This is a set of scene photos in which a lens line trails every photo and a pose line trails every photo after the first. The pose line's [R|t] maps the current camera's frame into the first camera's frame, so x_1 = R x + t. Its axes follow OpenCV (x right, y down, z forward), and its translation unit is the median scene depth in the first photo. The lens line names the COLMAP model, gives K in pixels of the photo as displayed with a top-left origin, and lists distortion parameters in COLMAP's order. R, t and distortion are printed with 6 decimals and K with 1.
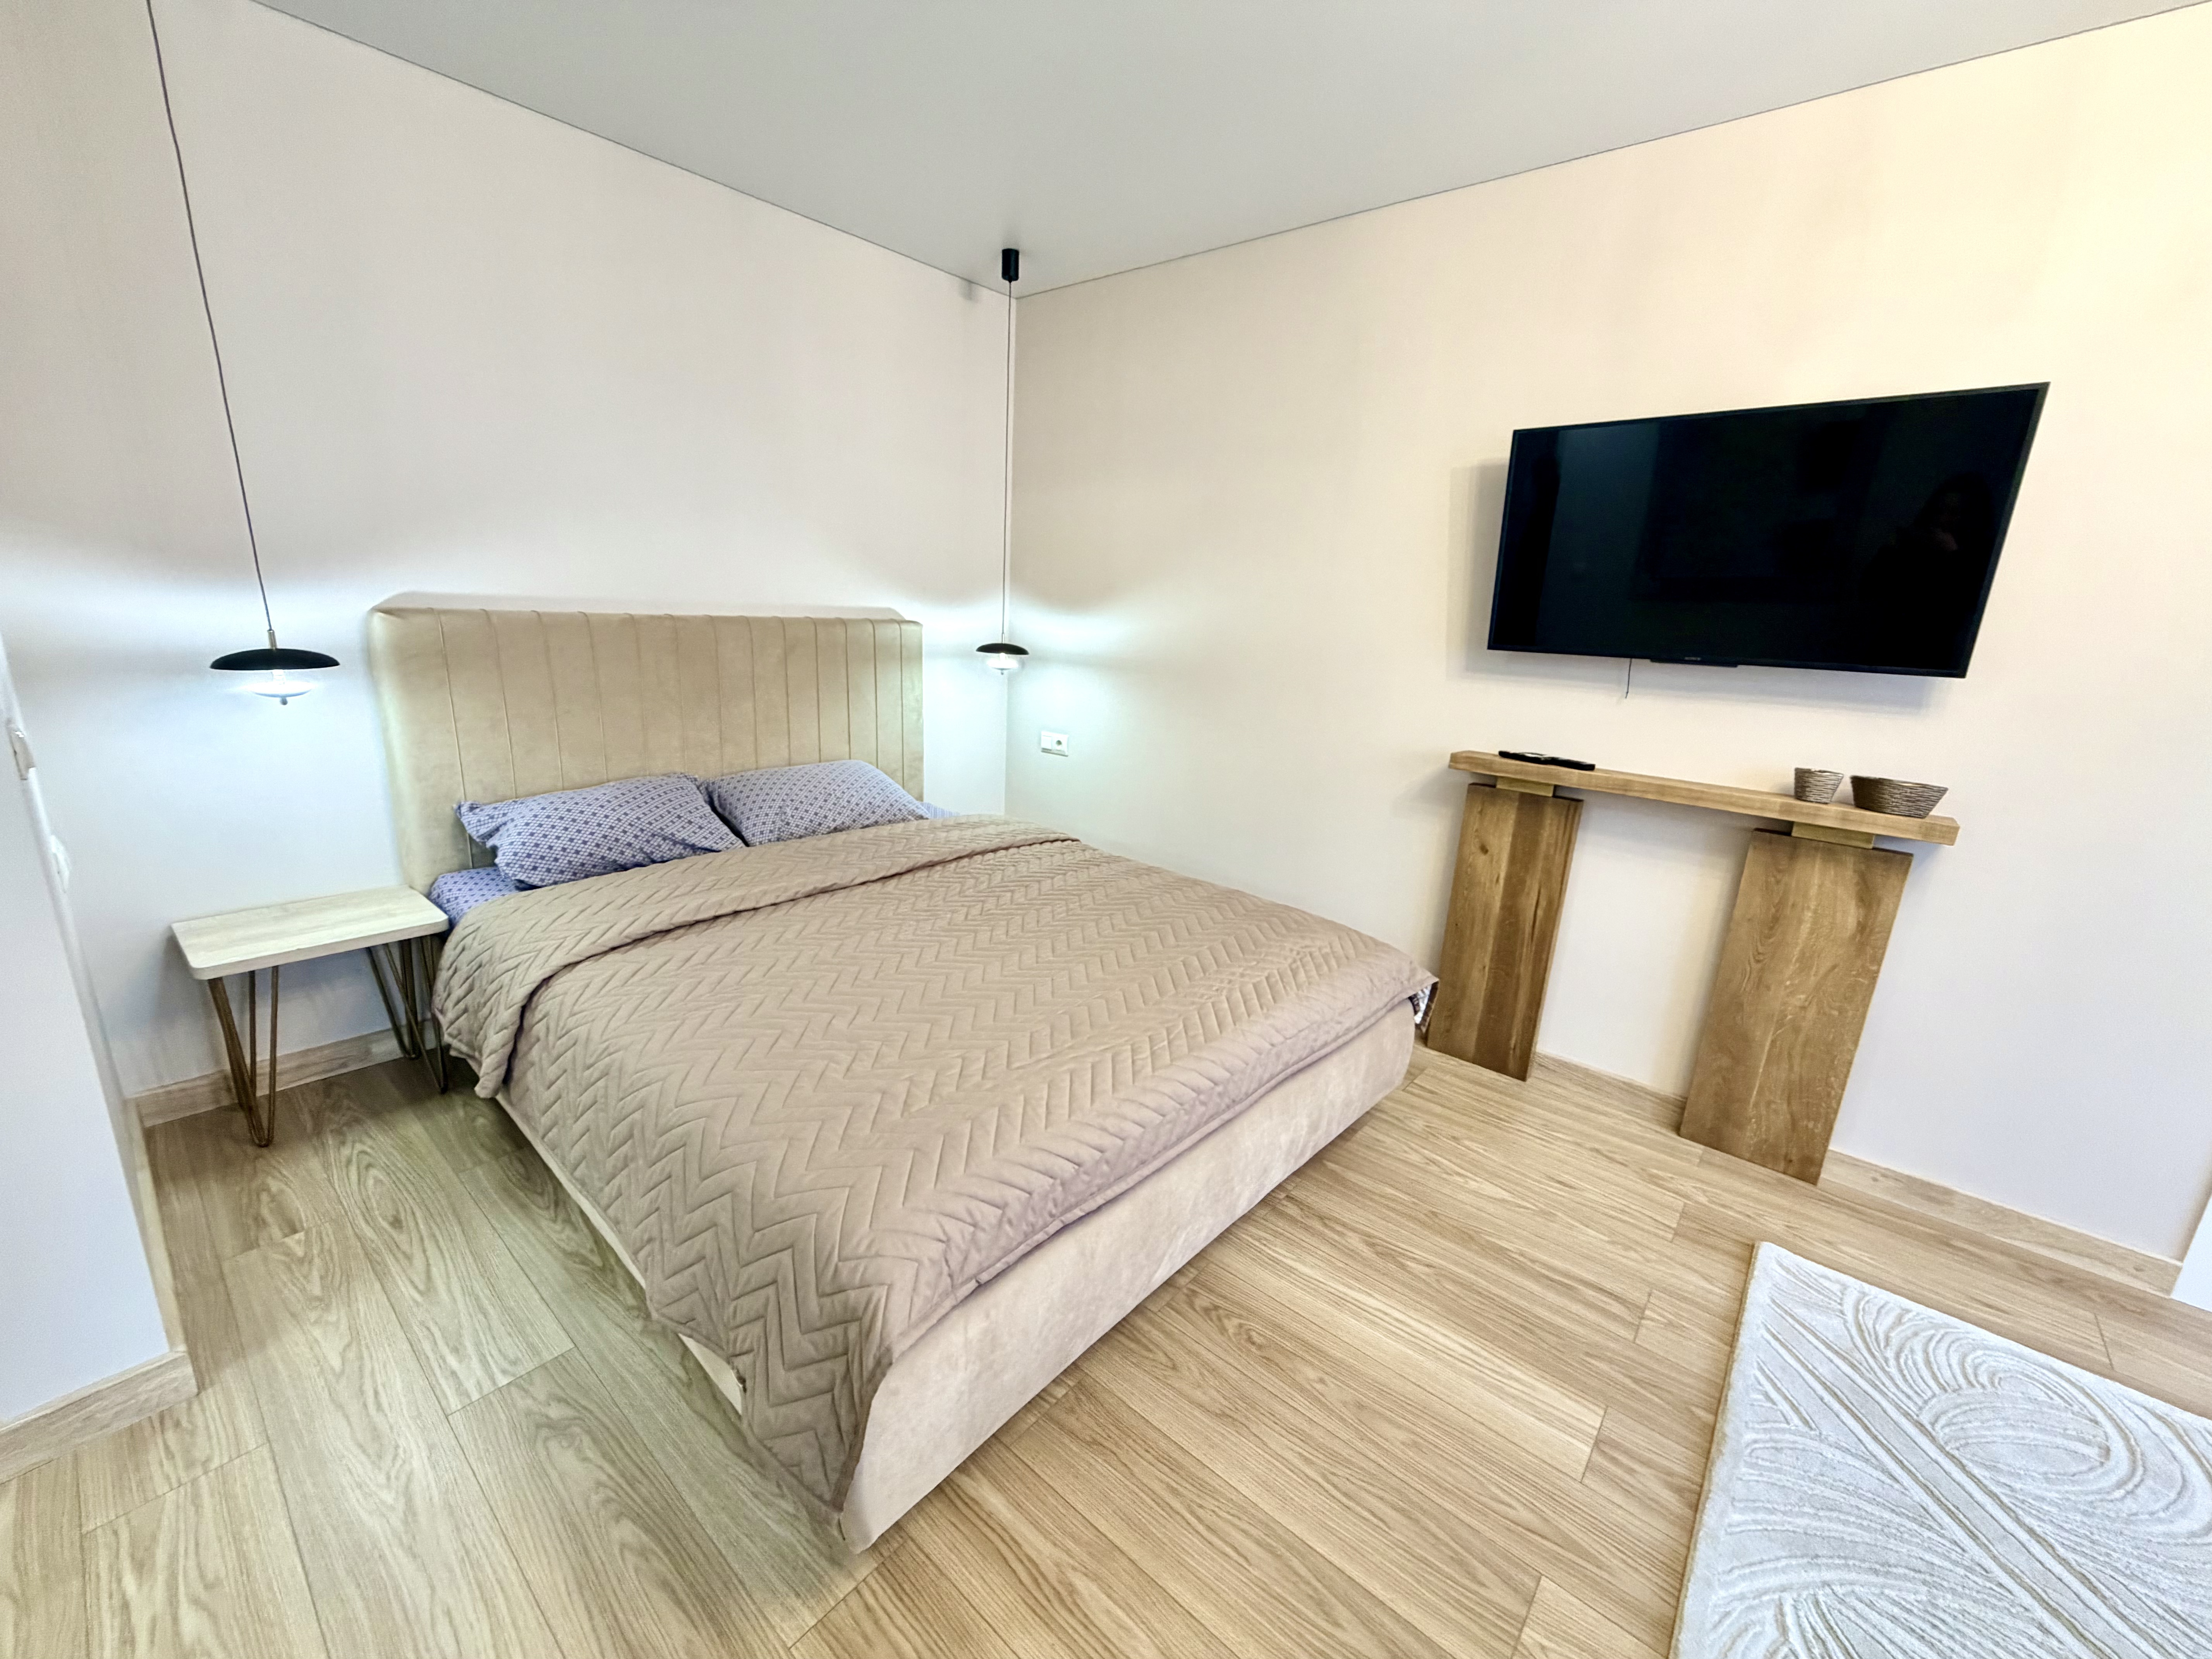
lens RADIAL K [[881.6, 0, 1110.3], [0, 881.6, 834.5], [0, 0, 1]] dist [-0.001510, 0.000080]
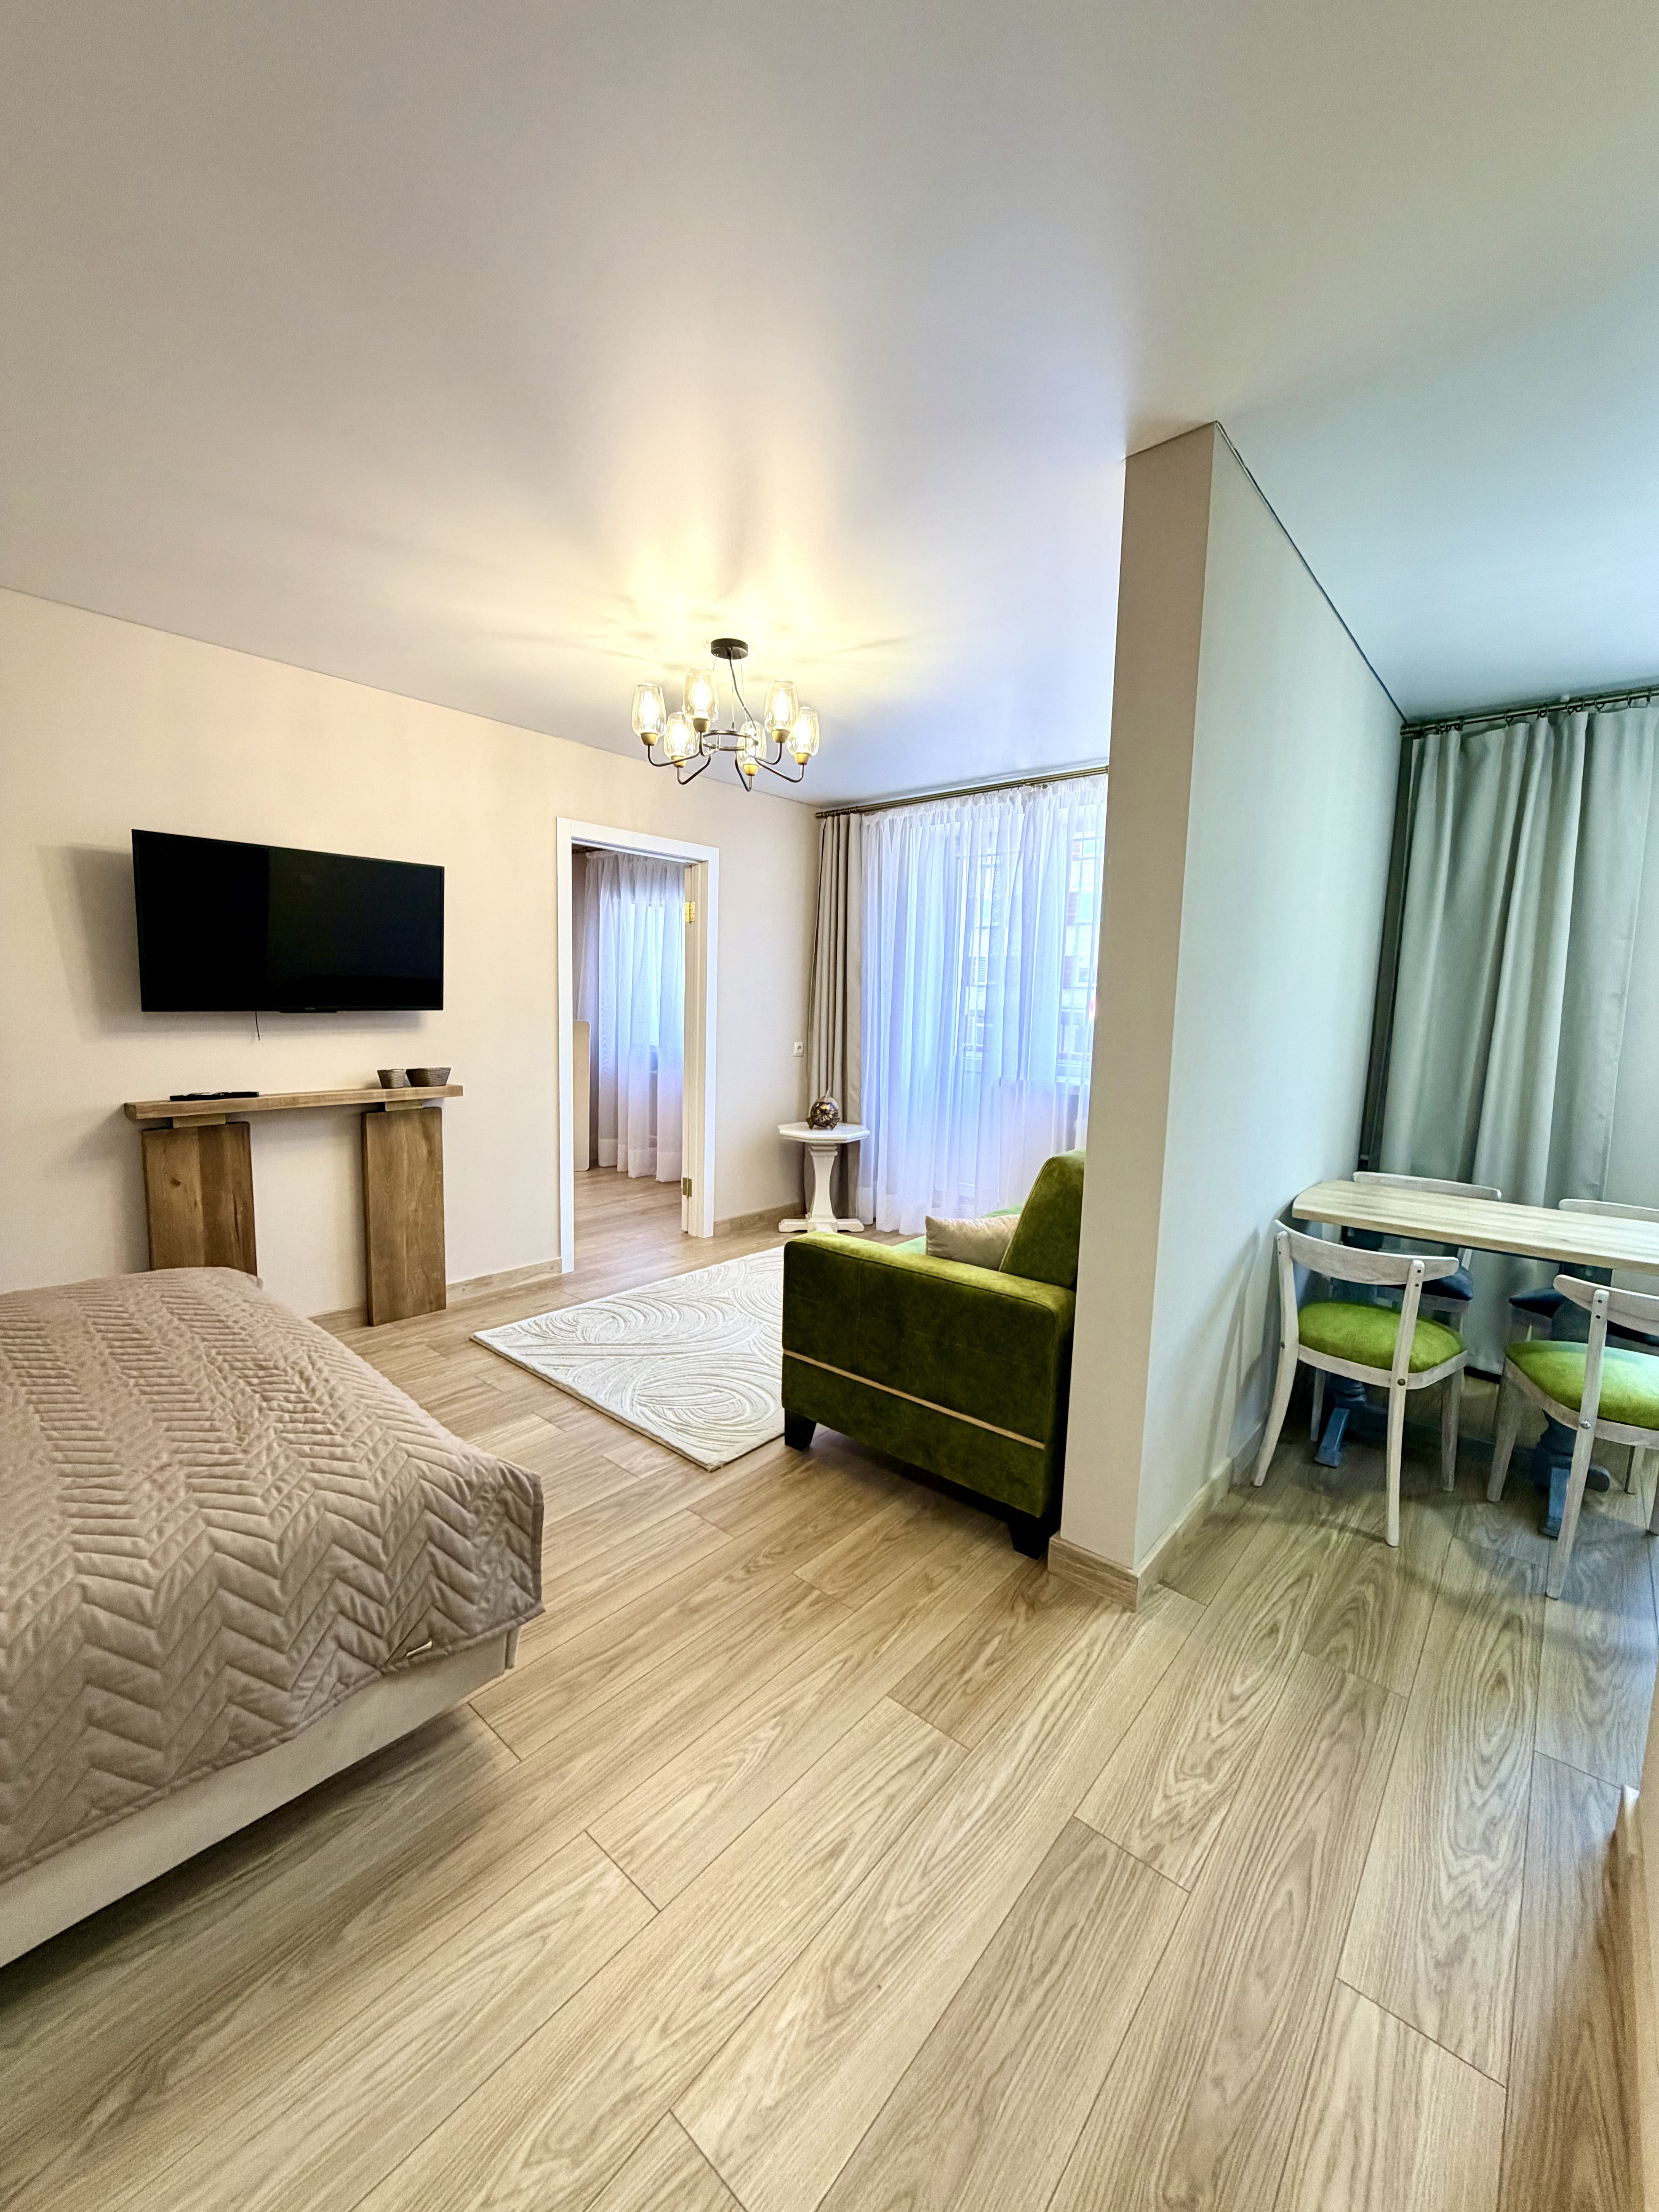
lens RADIAL K [[881.6, 0, 826.2], [0, 881.6, 1095.5], [0, 0, 1]] dist [-0.001510, 0.000080]
pose [[-0.003721, -0.156288, 0.987704, -0.806926], [0.228449, 0.961459, 0.152996, -0.086692], [-0.973549, 0.226210, 0.032126, 0.141578]]
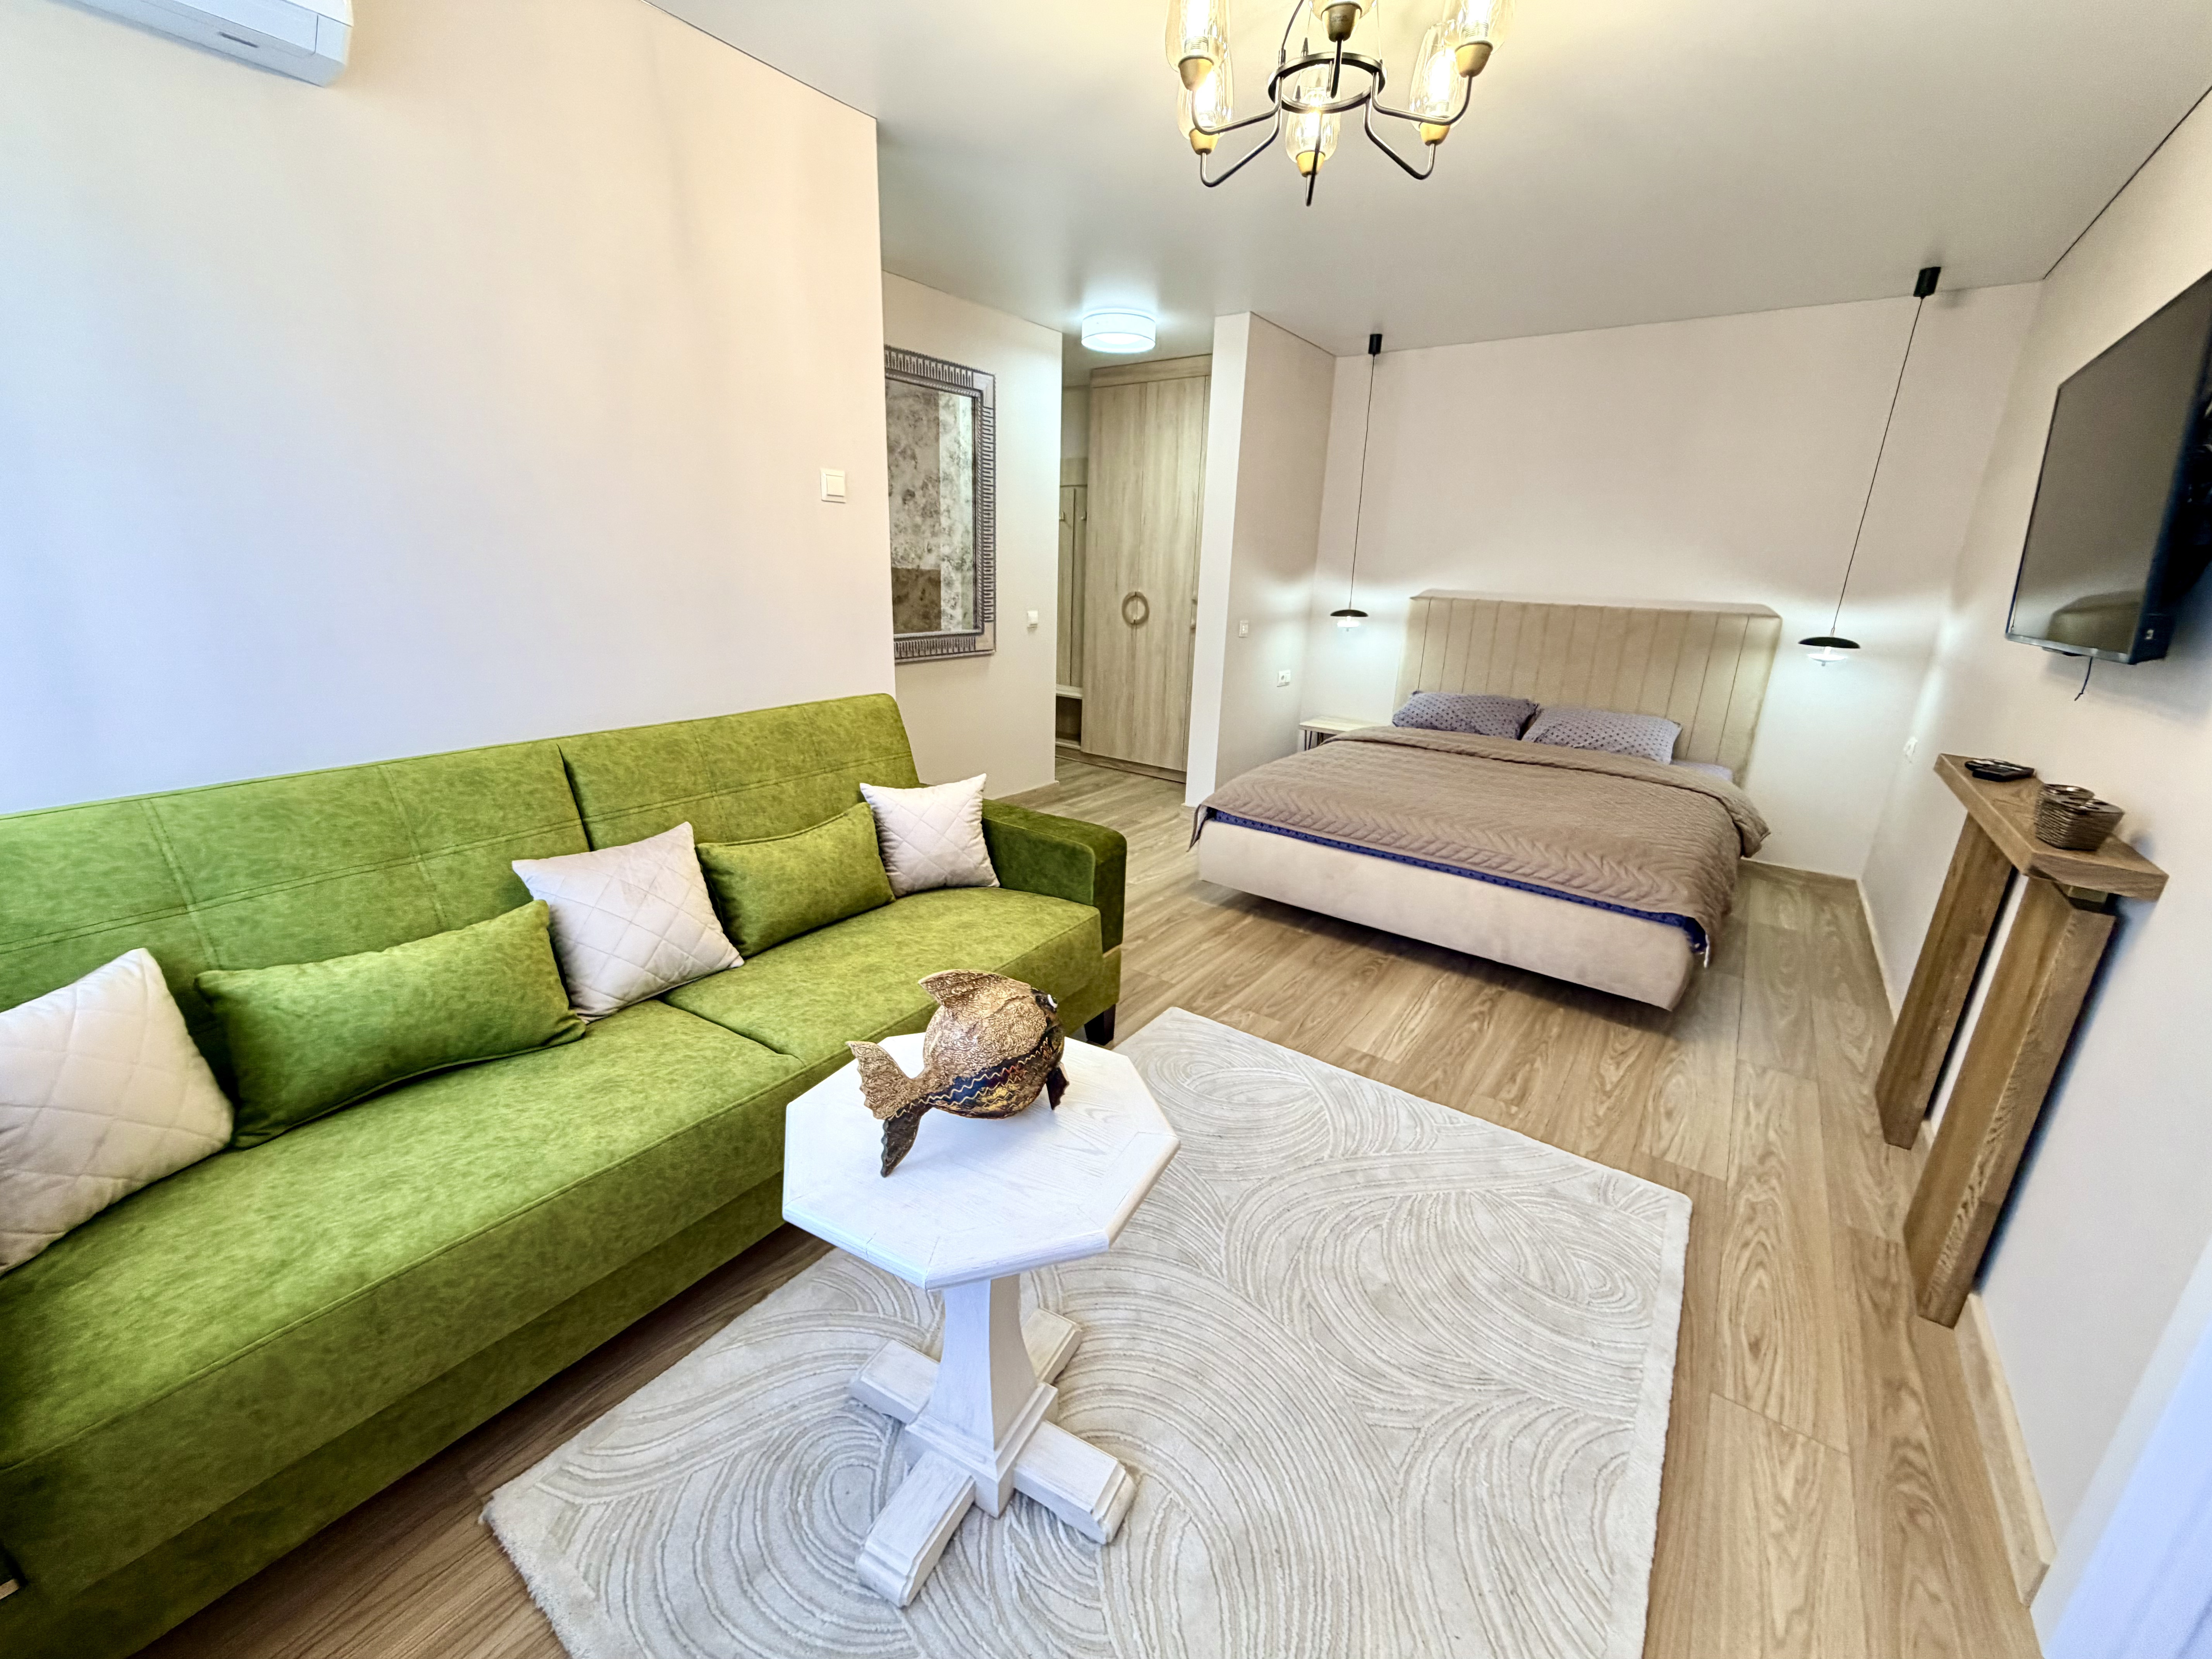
lens RADIAL K [[881.6, 0, 1109.0], [0, 881.6, 831.3], [0, 0, 1]] dist [-0.001510, 0.000080]
pose [[0.078537, 0.246200, -0.966032, 1.405374], [-0.282767, 0.934728, 0.215234, 0.035920], [0.955968, 0.256258, 0.143028, 0.100361]]
